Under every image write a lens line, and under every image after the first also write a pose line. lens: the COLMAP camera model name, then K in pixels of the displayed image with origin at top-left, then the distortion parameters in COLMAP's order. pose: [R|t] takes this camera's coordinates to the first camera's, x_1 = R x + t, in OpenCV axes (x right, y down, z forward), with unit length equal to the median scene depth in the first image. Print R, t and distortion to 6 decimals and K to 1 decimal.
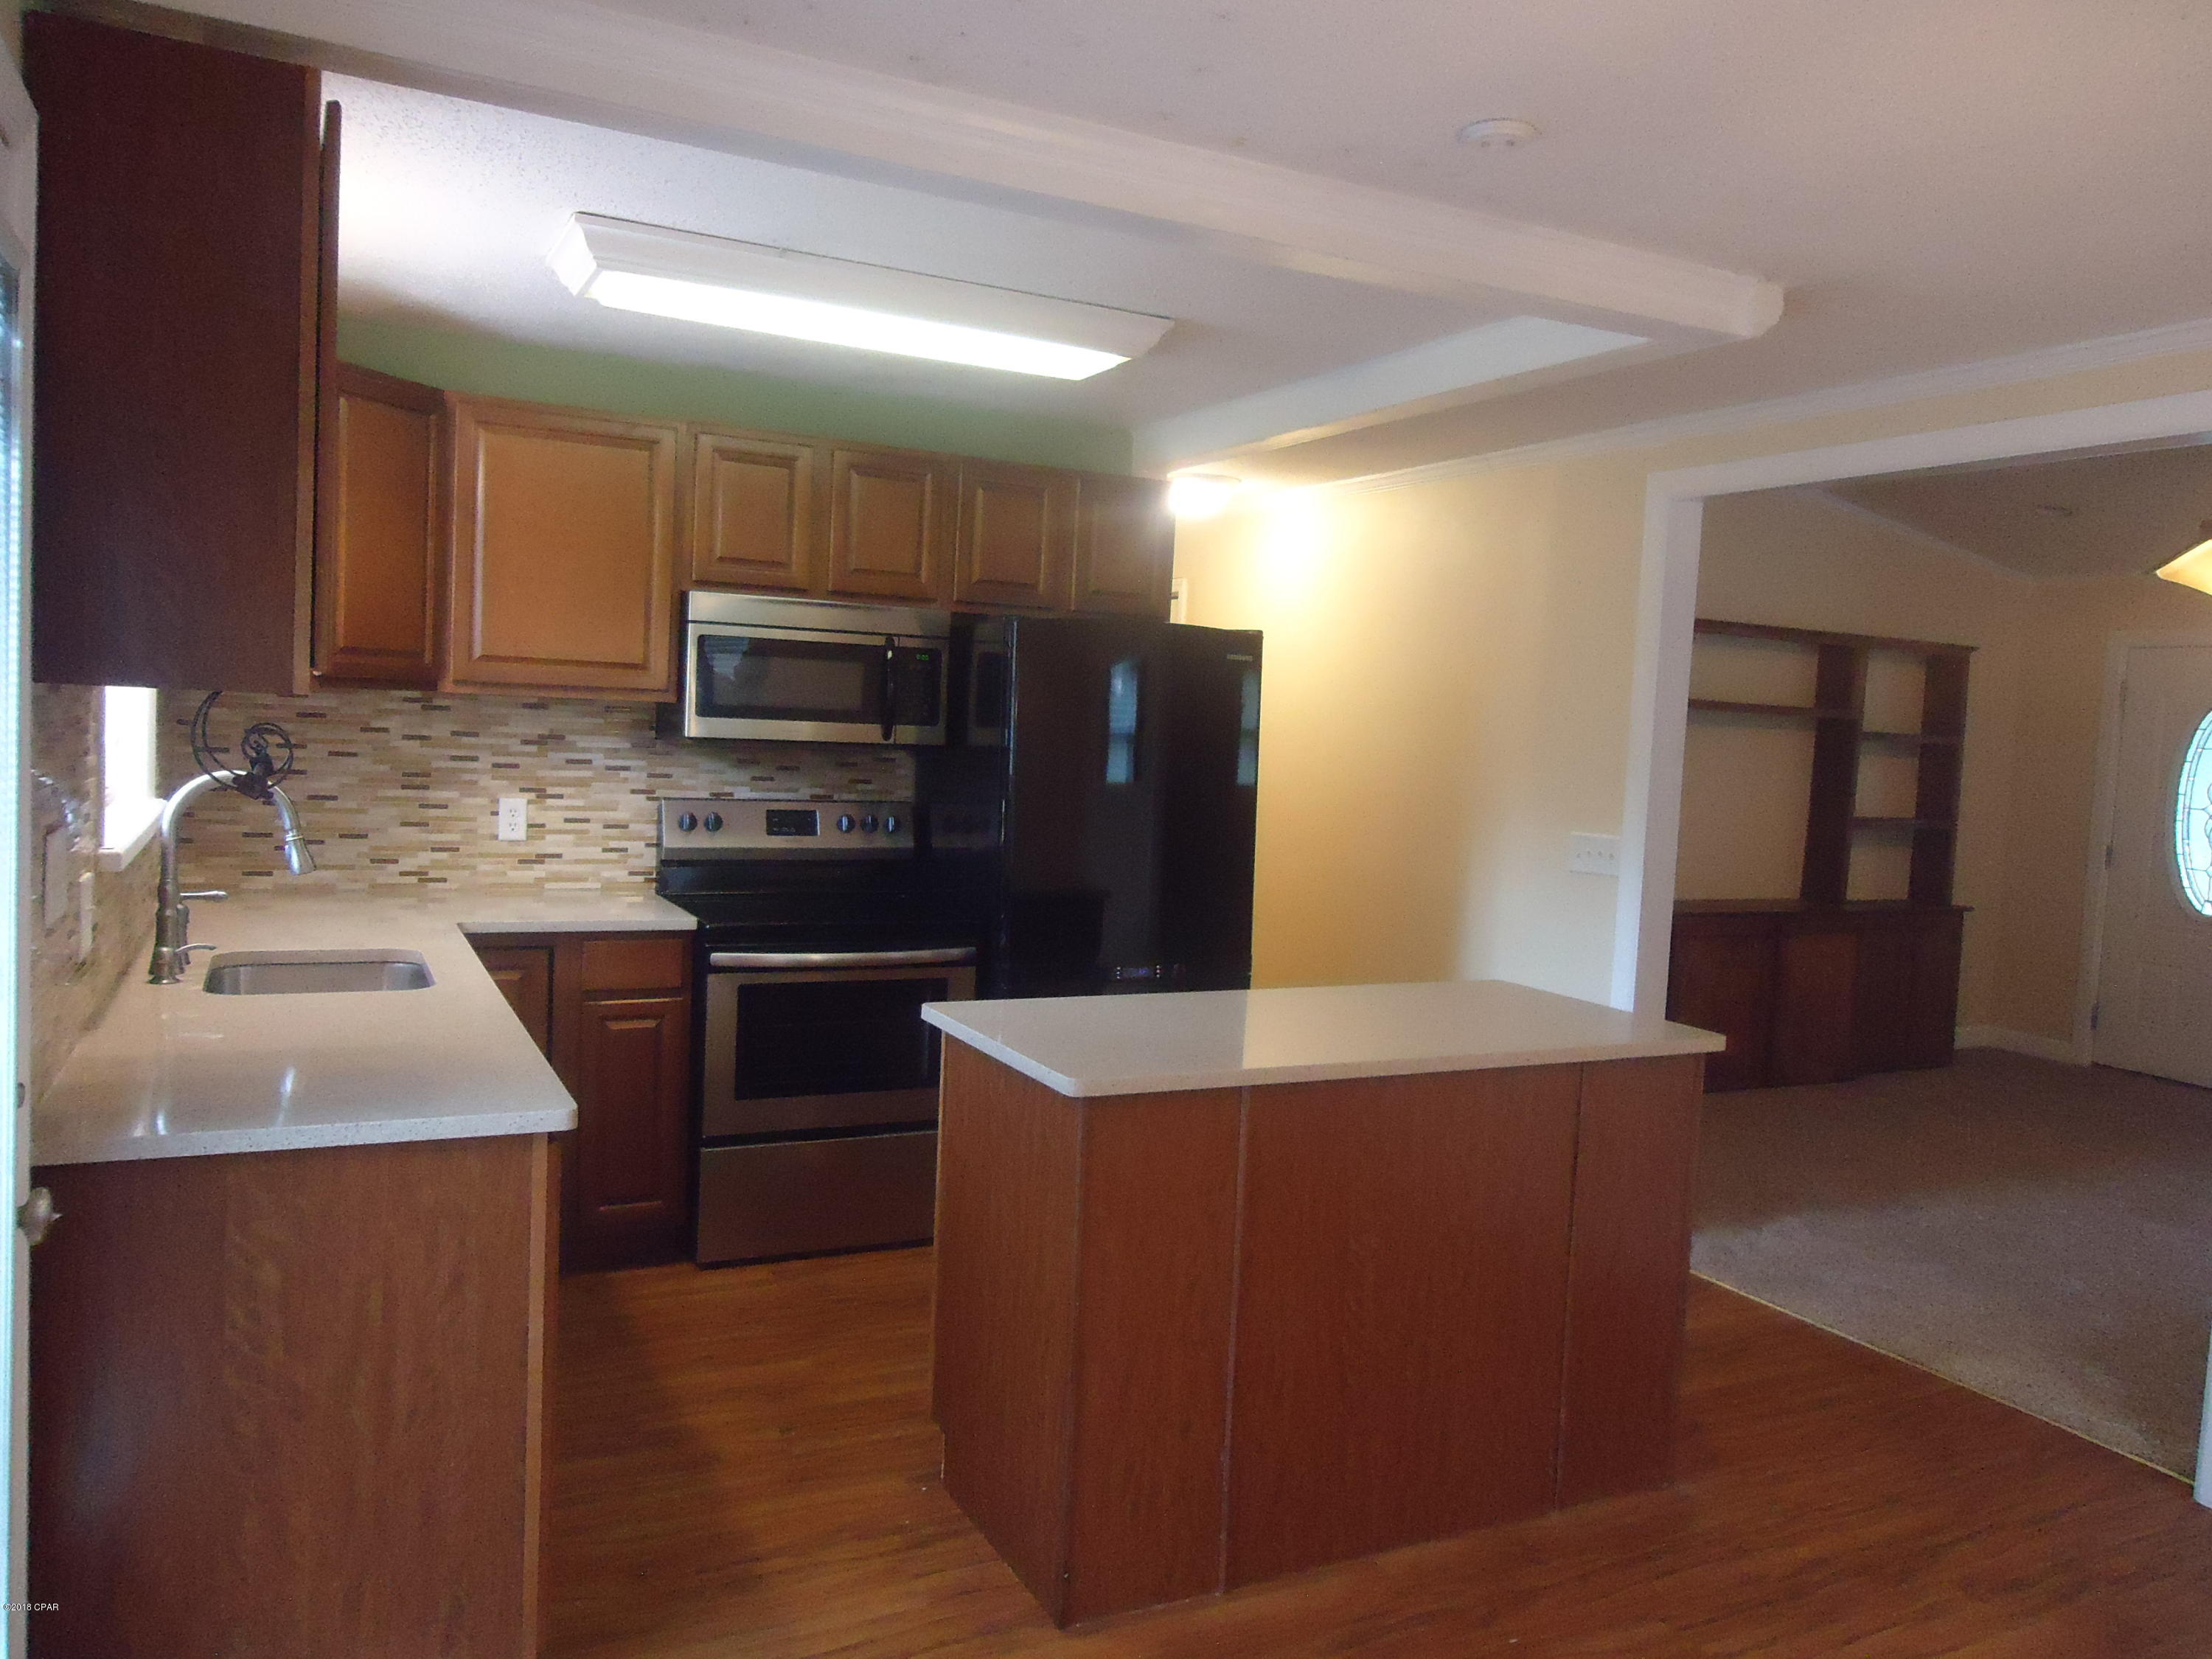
lens RADIAL K [[1619.7, 0, 1102.7], [0, 1619.7, 835.1], [0, 0, 1]] dist [-0.009262, 0.008154]
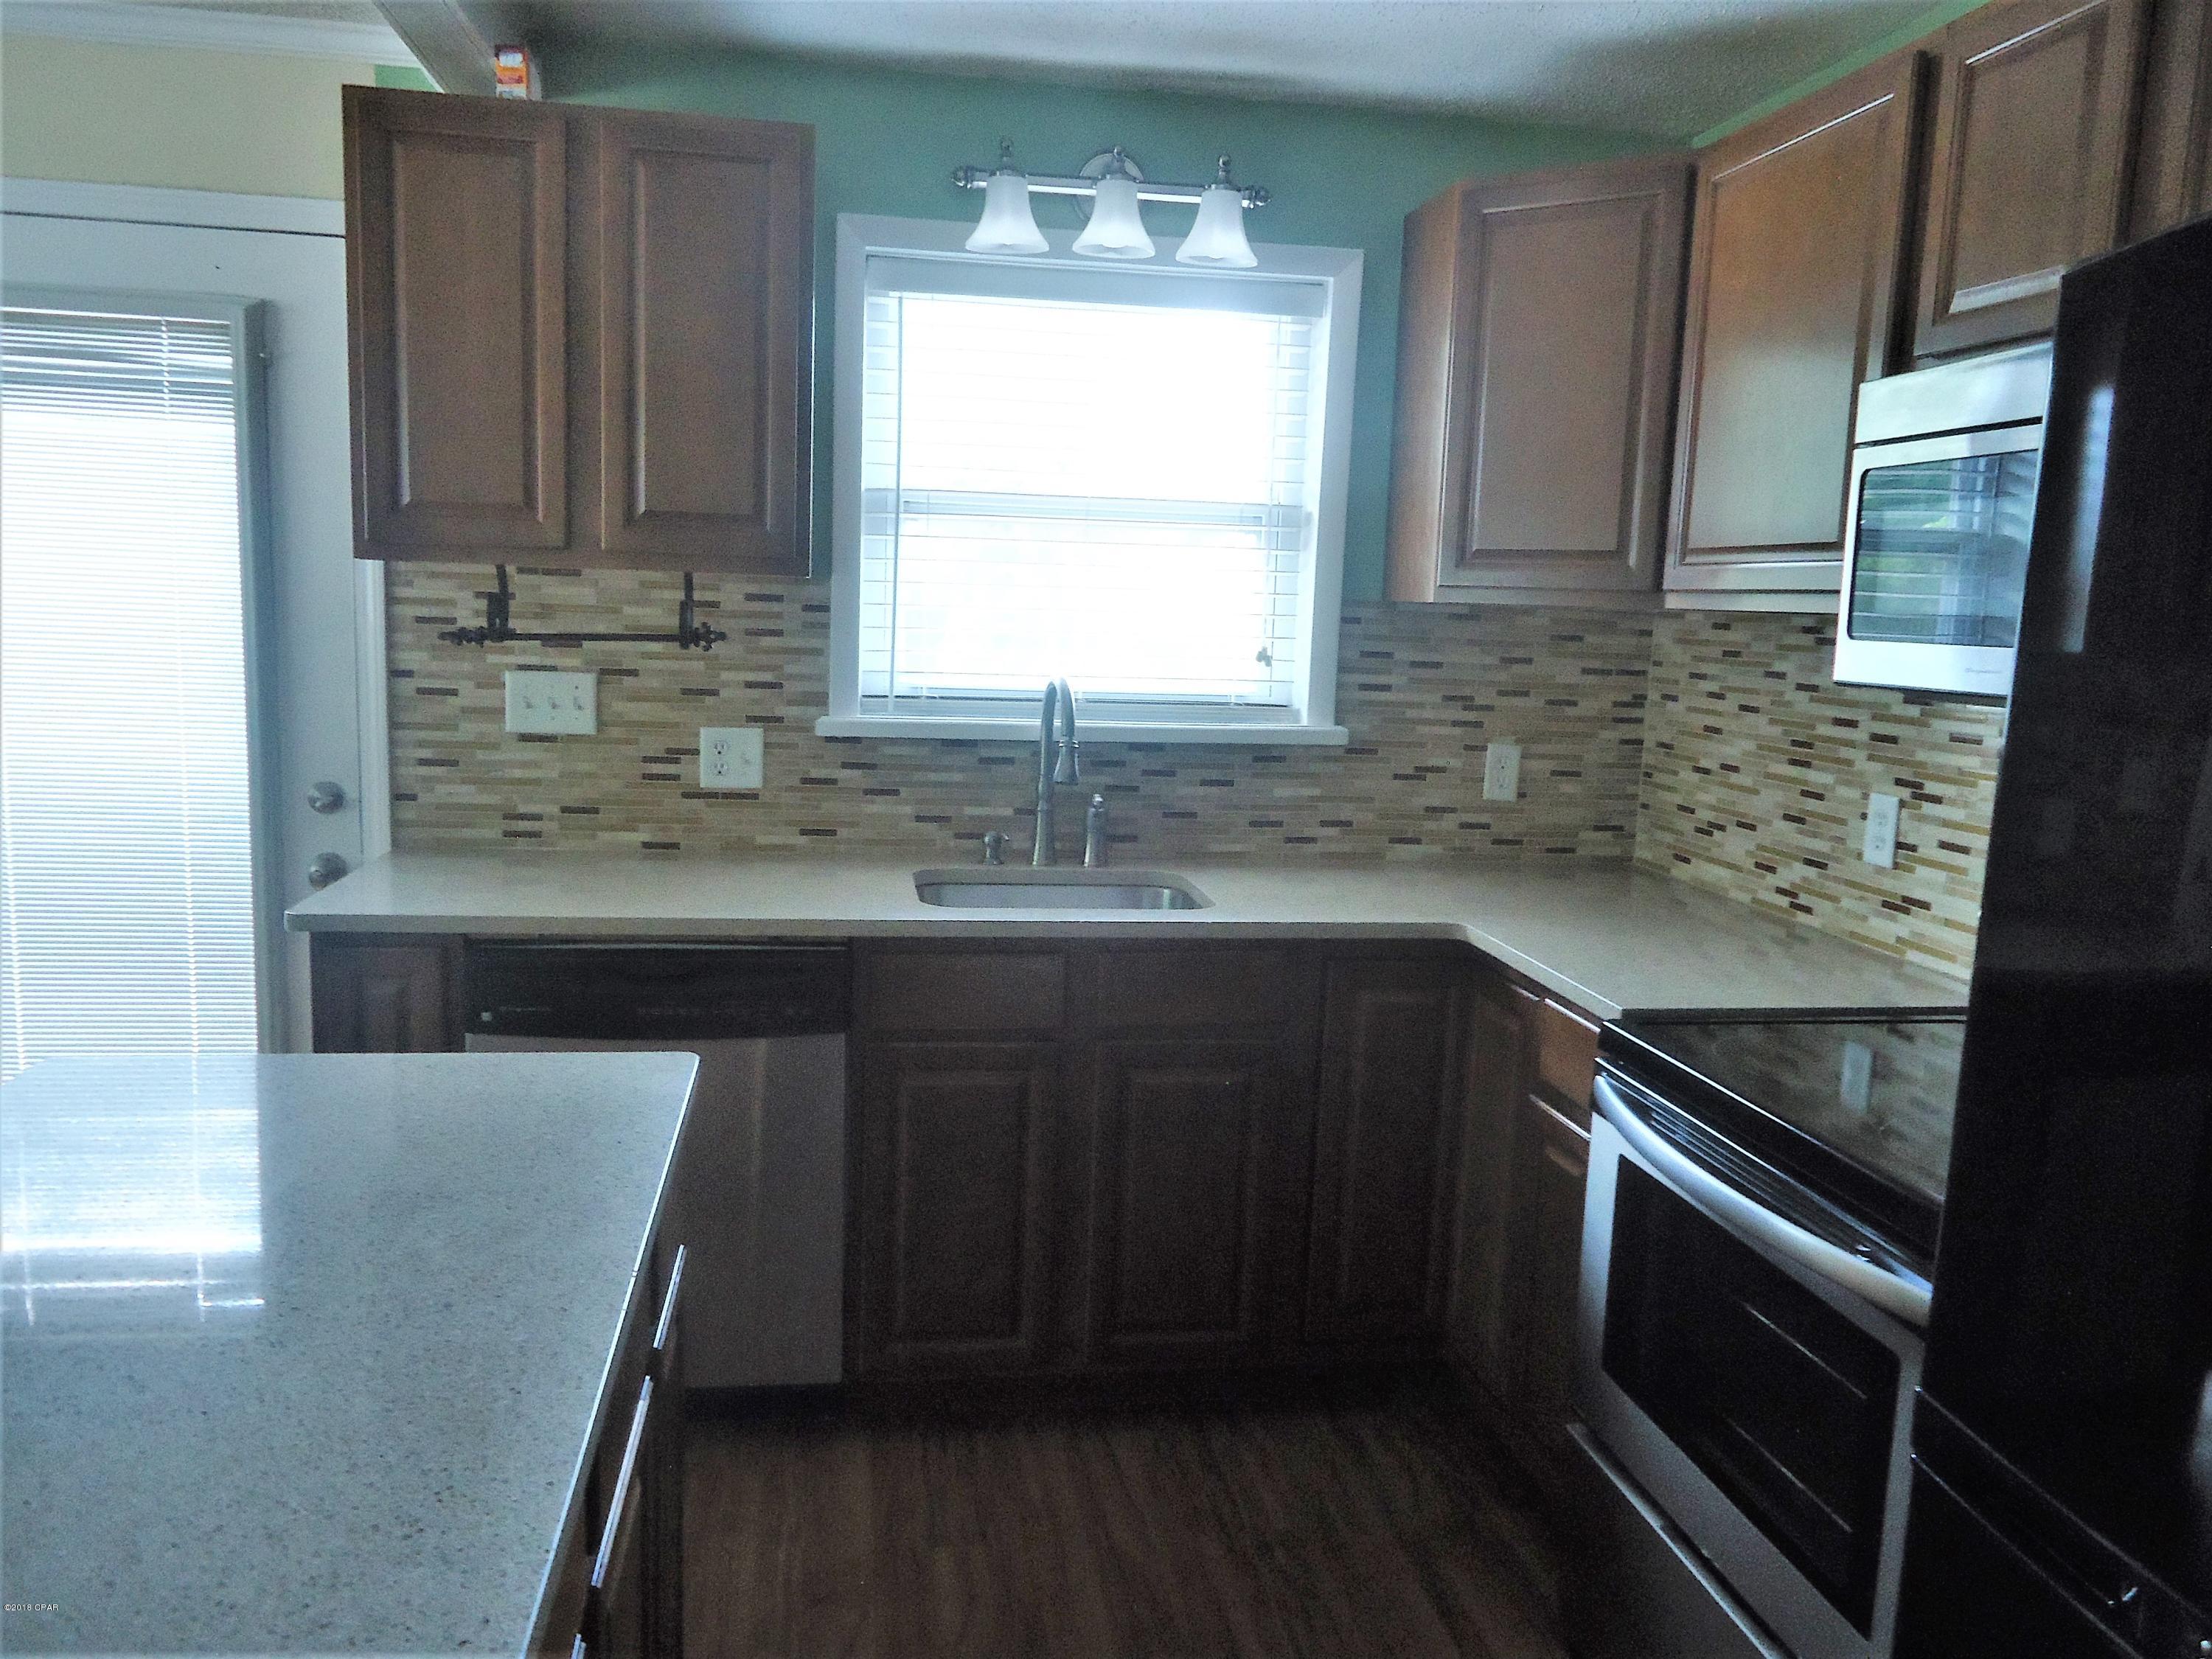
lens RADIAL K [[1619.7, 0, 1116.9], [0, 1619.7, 842.6], [0, 0, 1]] dist [-0.009262, 0.008154]
pose [[-0.290848, 0.081019, -0.953333, 0.282432], [-0.129777, 0.983859, 0.123206, -0.042312], [0.947927, 0.159555, -0.275639, 0.910651]]
